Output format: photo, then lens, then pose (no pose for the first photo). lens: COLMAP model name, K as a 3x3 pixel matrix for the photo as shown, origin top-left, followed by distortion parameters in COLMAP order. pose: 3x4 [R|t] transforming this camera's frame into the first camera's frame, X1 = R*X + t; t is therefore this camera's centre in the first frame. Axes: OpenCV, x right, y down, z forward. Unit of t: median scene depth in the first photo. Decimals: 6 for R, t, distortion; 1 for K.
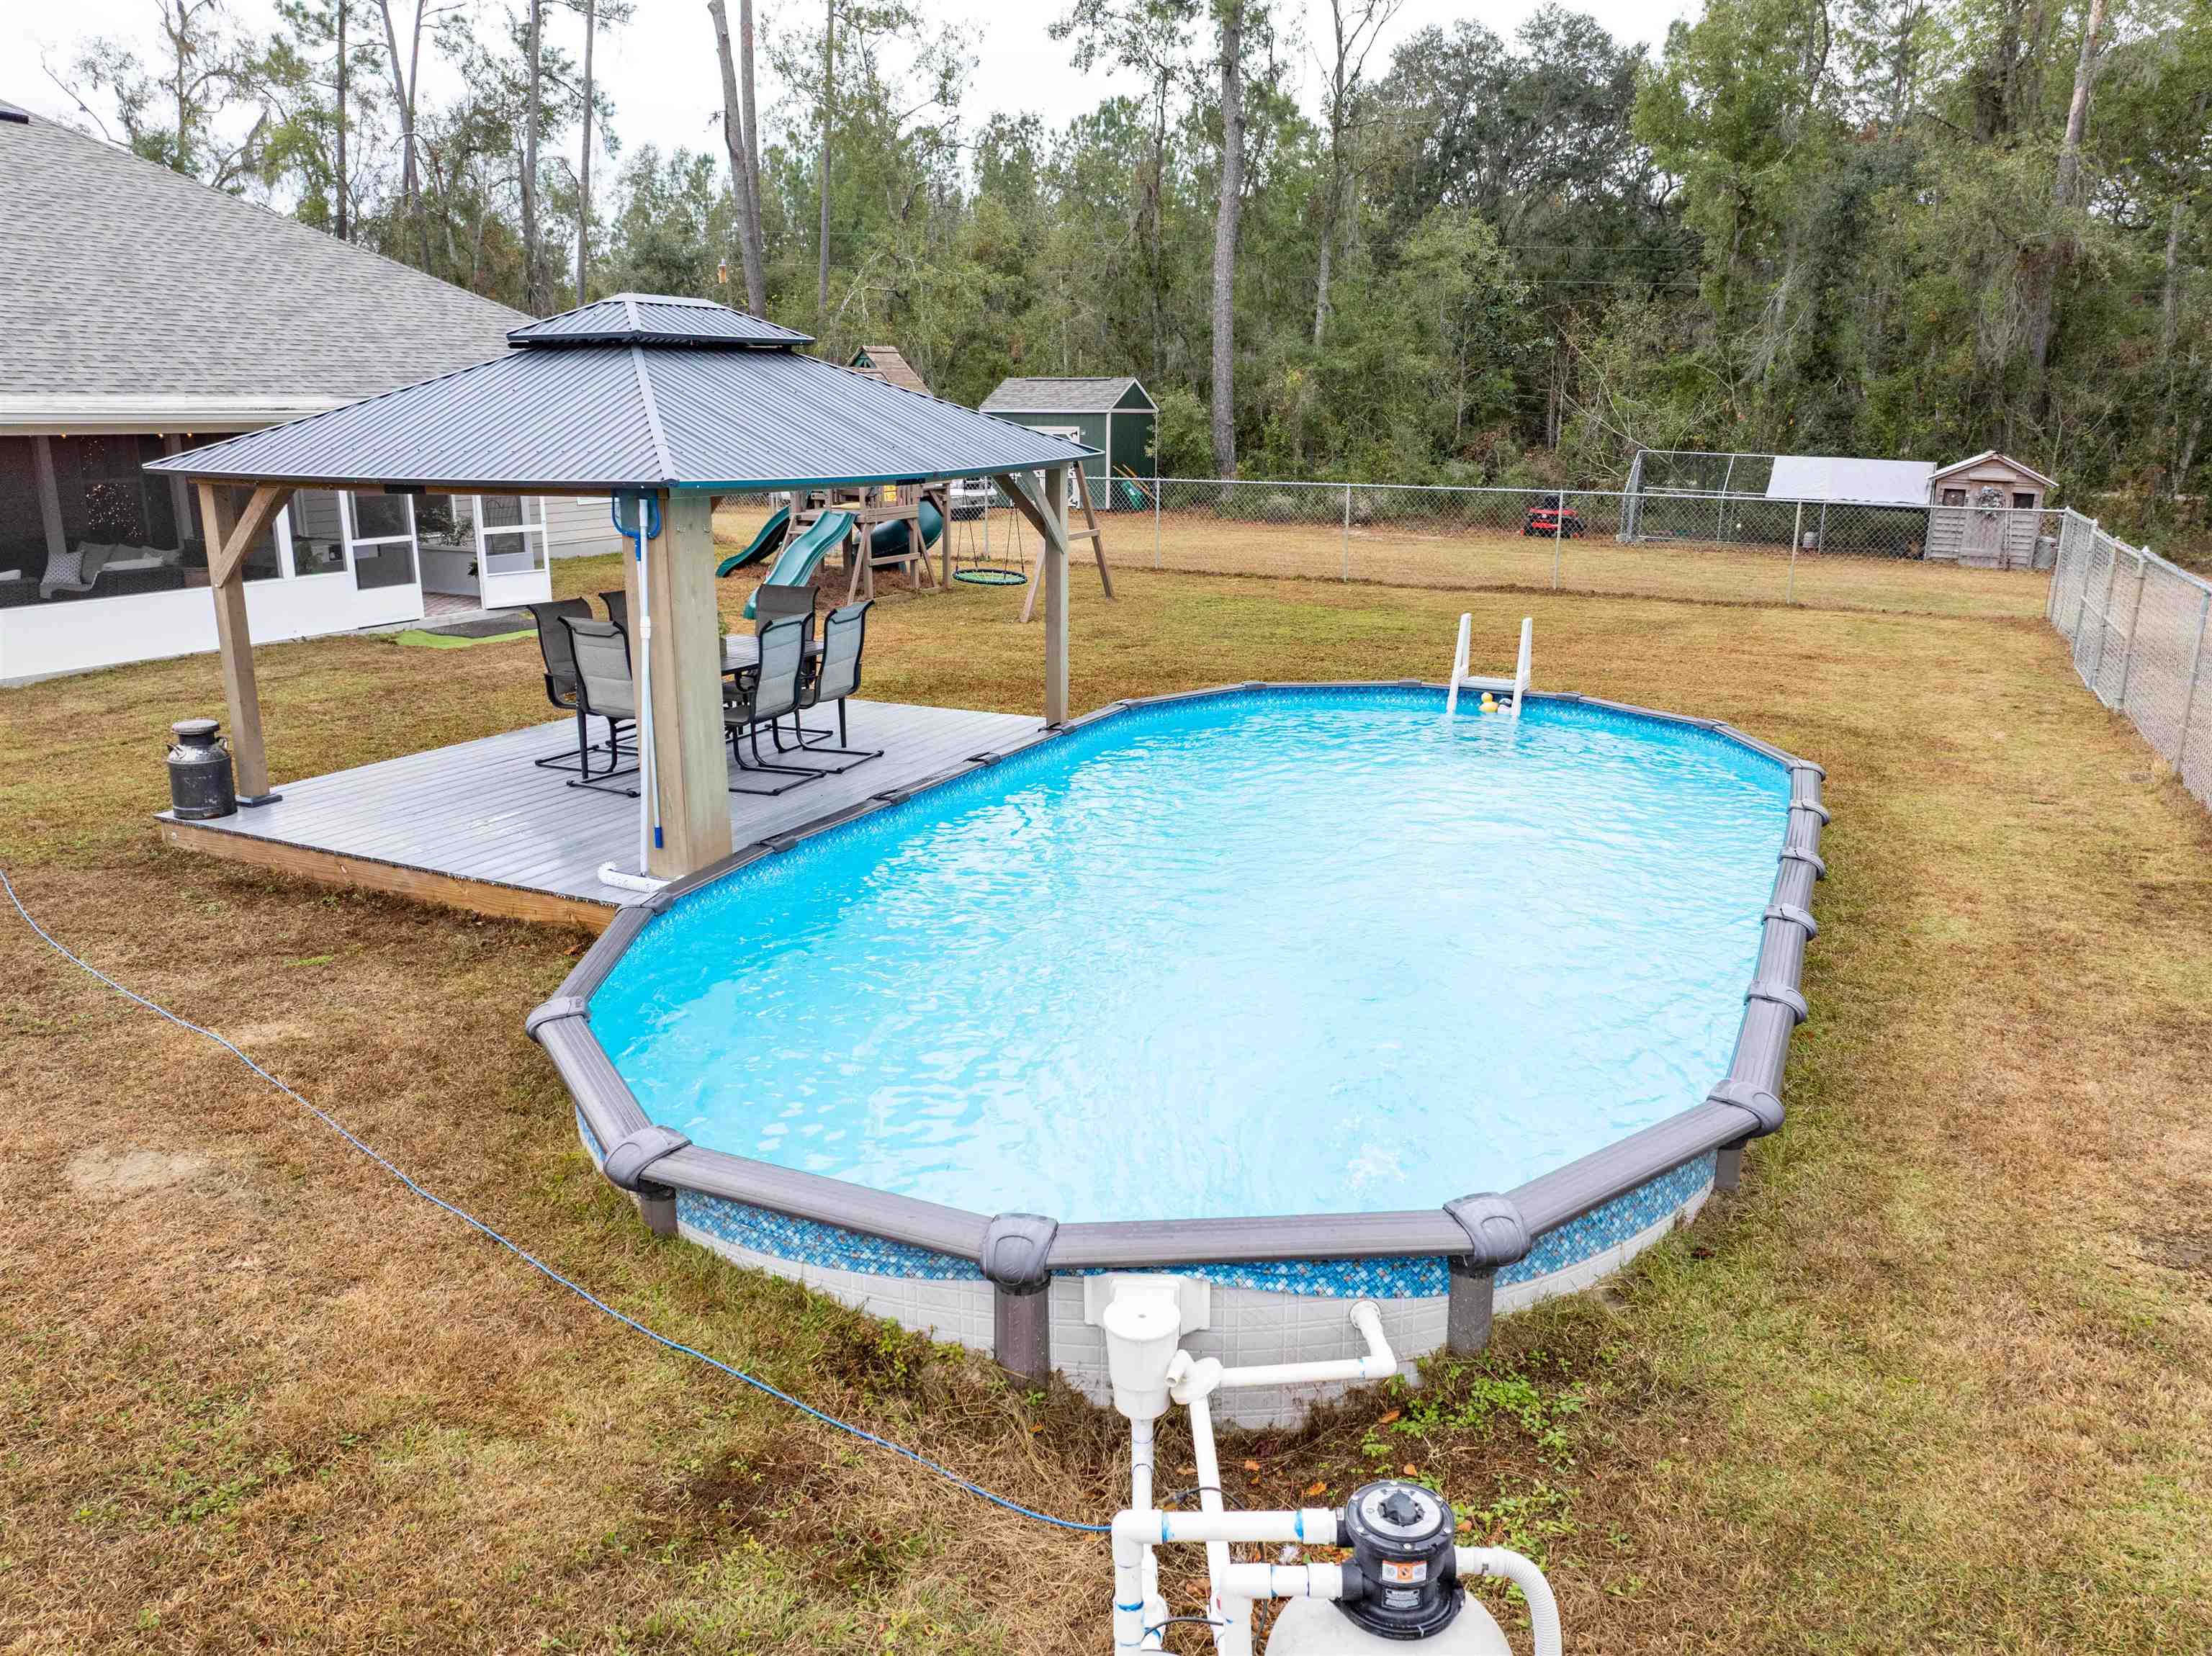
lens RADIAL K [[1546.0, 0, 1098.8], [0, 1546.0, 824.1], [0, 0, 1]] dist [-0.046135, 0.021720]
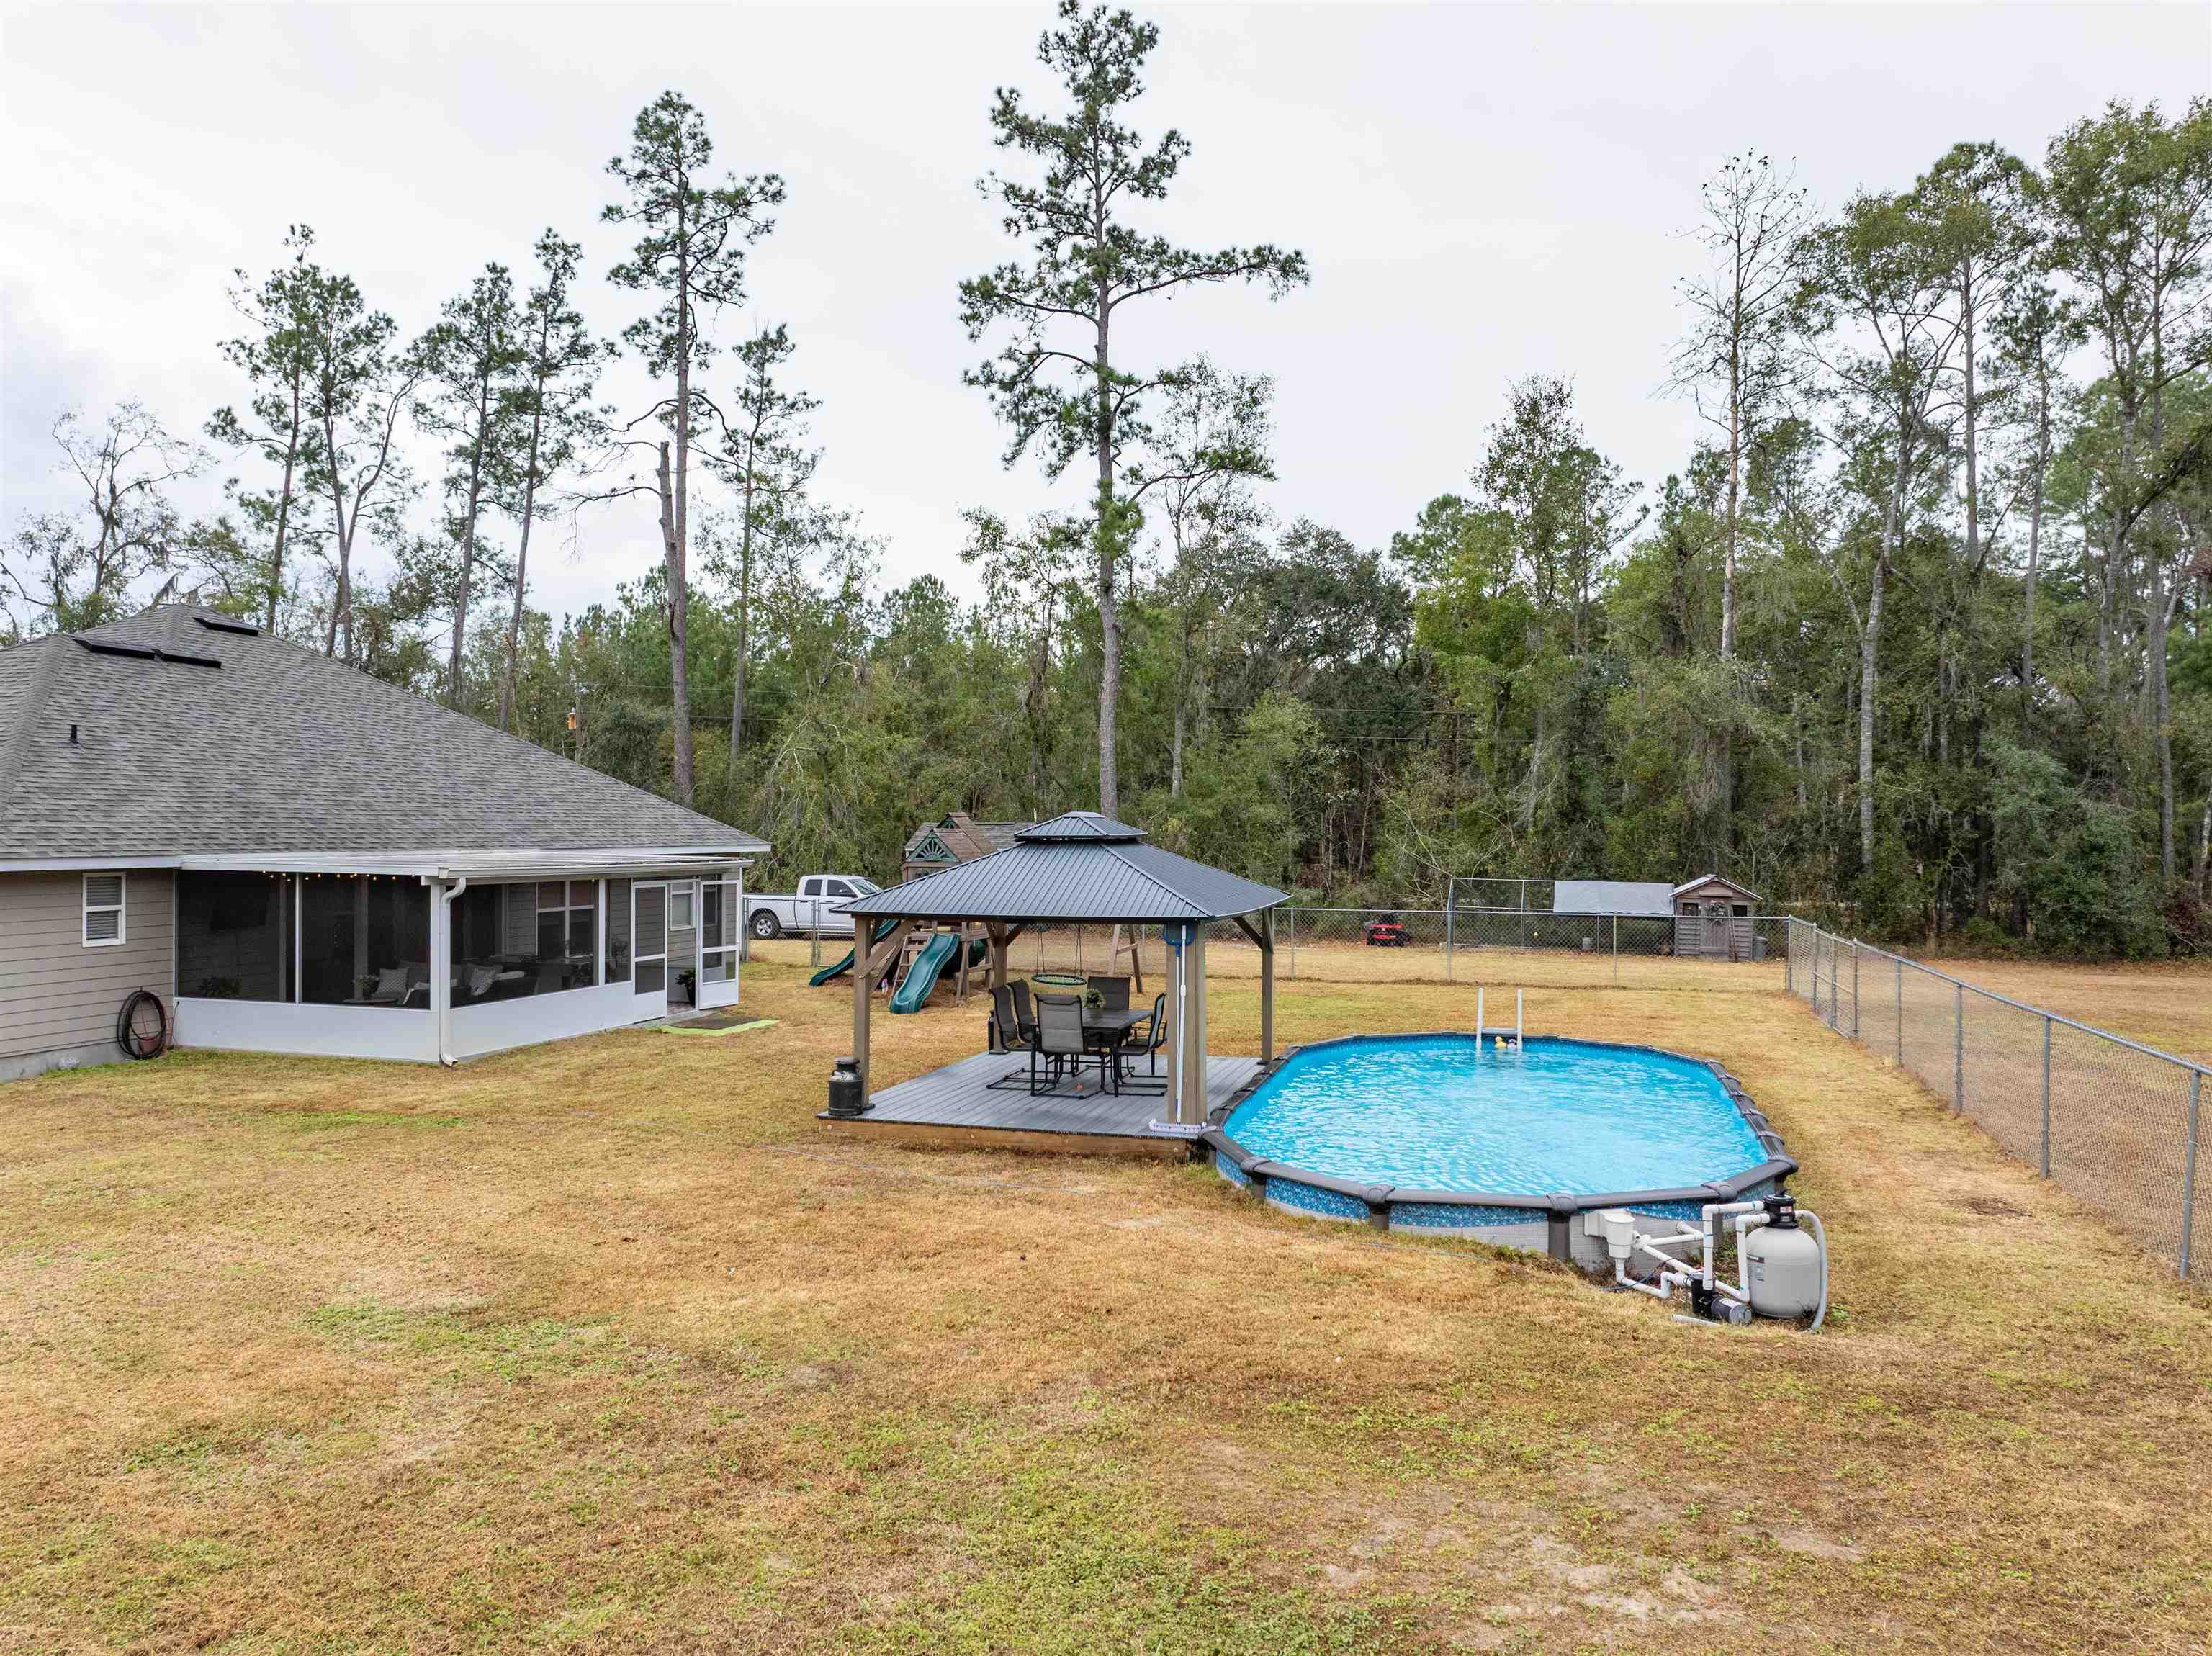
lens RADIAL K [[1538.0, 0, 1103.7], [0, 1538.0, 834.5], [0, 0, 1]] dist [-0.001761, -0.050670]
pose [[0.985336, -0.003359, 0.170593, -0.130092], [0.047602, 0.965521, -0.255936, 0.031151], [-0.163851, 0.260304, 0.951522, -0.157546]]
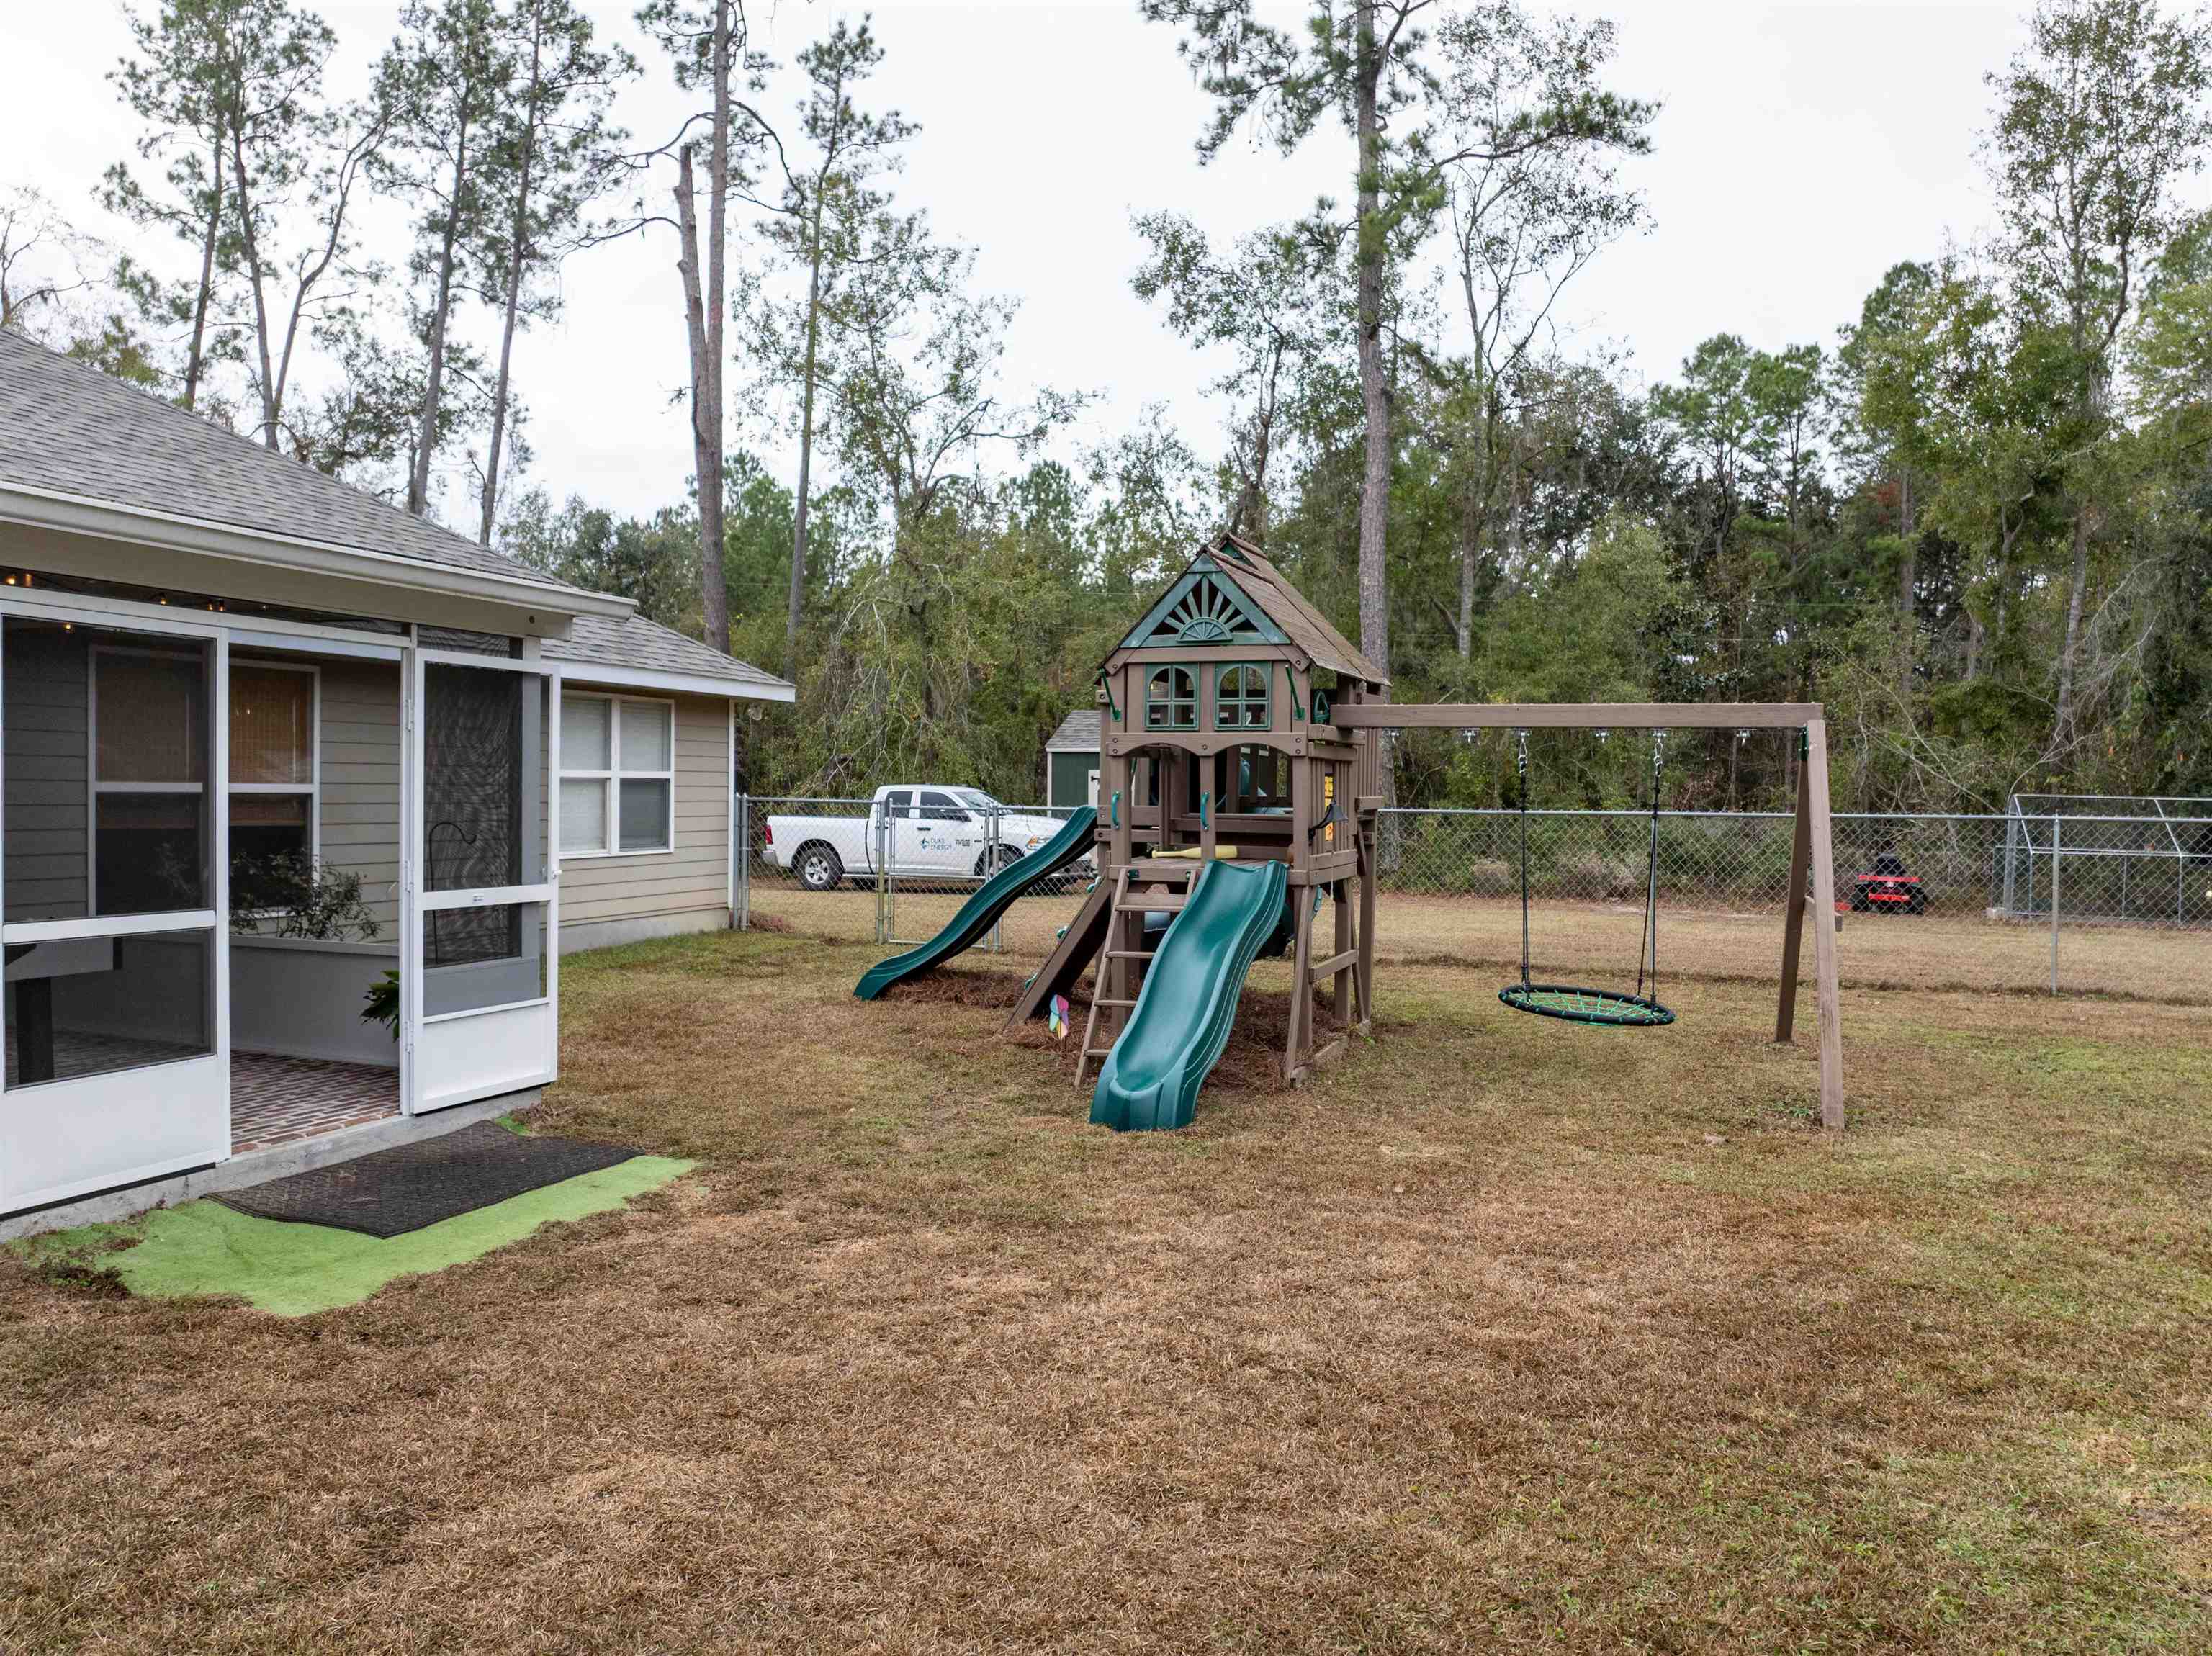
lens RADIAL K [[1561.3, 0, 1106.4], [0, 1561.3, 840.1], [0, 0, 1]] dist [-0.040002, -0.001424]
pose [[0.994665, 0.000373, 0.103155, -0.126838], [0.023676, 0.972473, -0.231811, -0.052986], [-0.100402, 0.233017, 0.967276, 0.285436]]
